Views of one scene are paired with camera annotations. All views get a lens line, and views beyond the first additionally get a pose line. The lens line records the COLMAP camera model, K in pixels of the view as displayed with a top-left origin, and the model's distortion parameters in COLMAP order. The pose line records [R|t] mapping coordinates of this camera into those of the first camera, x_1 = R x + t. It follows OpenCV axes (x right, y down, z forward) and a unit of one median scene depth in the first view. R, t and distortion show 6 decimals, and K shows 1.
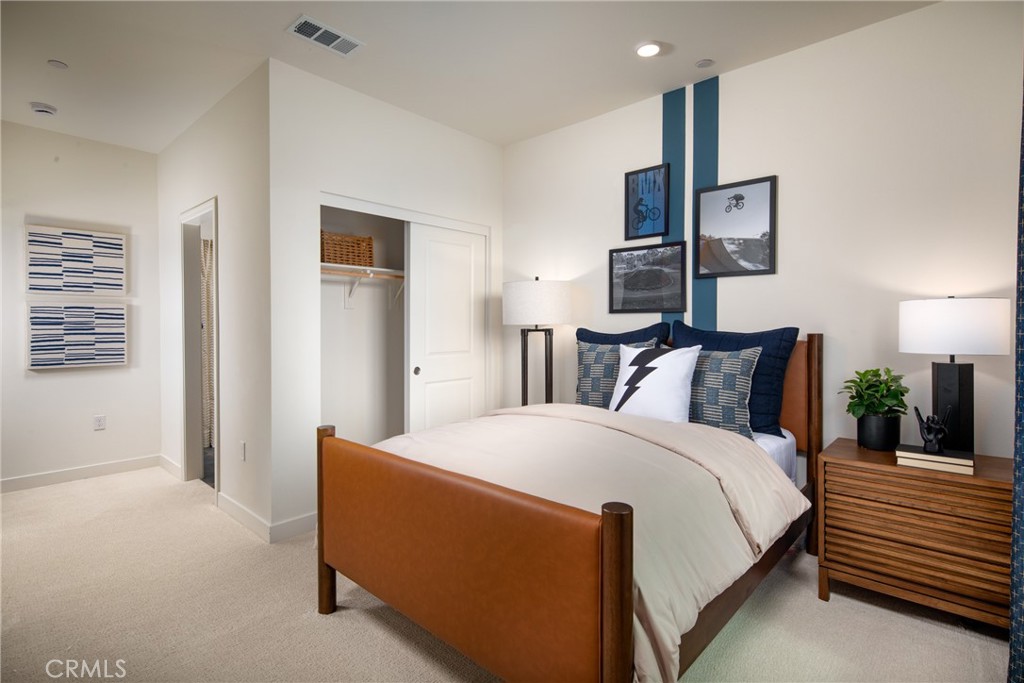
lens RADIAL K [[495.0, 0, 512.0], [0, 495.0, 341.5], [0, 0, 1]] dist [0.000156, -0.000198]
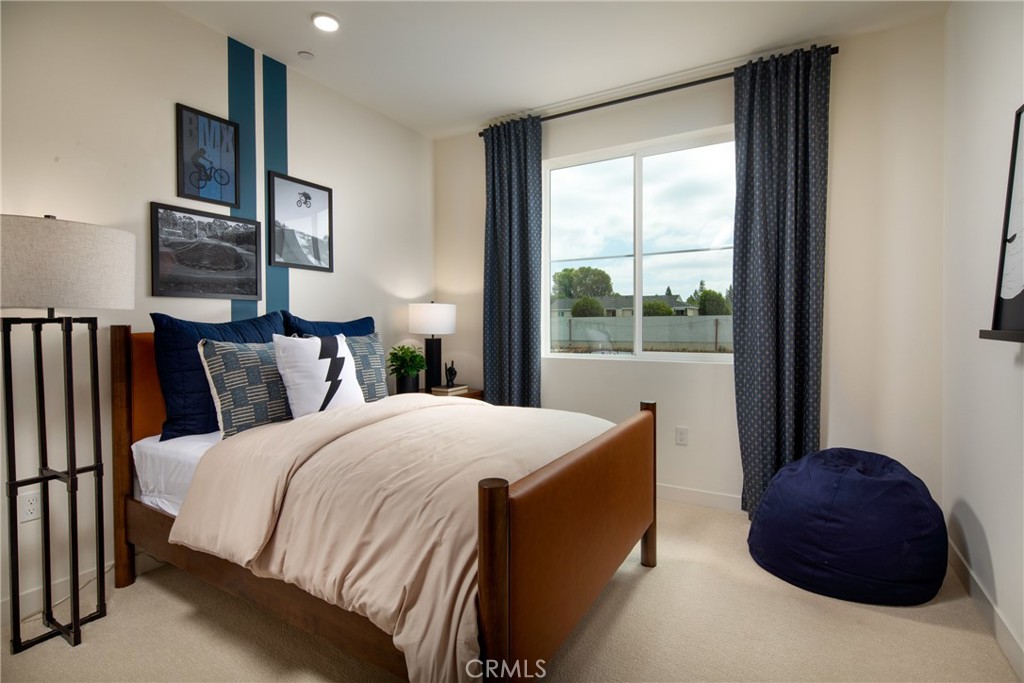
lens RADIAL K [[495.0, 0, 512.0], [0, 495.0, 341.5], [0, 0, 1]] dist [0.000156, -0.000198]
pose [[-0.203459, -0.038410, 0.978330, -0.632959], [0.025723, 0.998676, 0.044558, -0.012944], [-0.978745, 0.034232, -0.202202, 0.730183]]
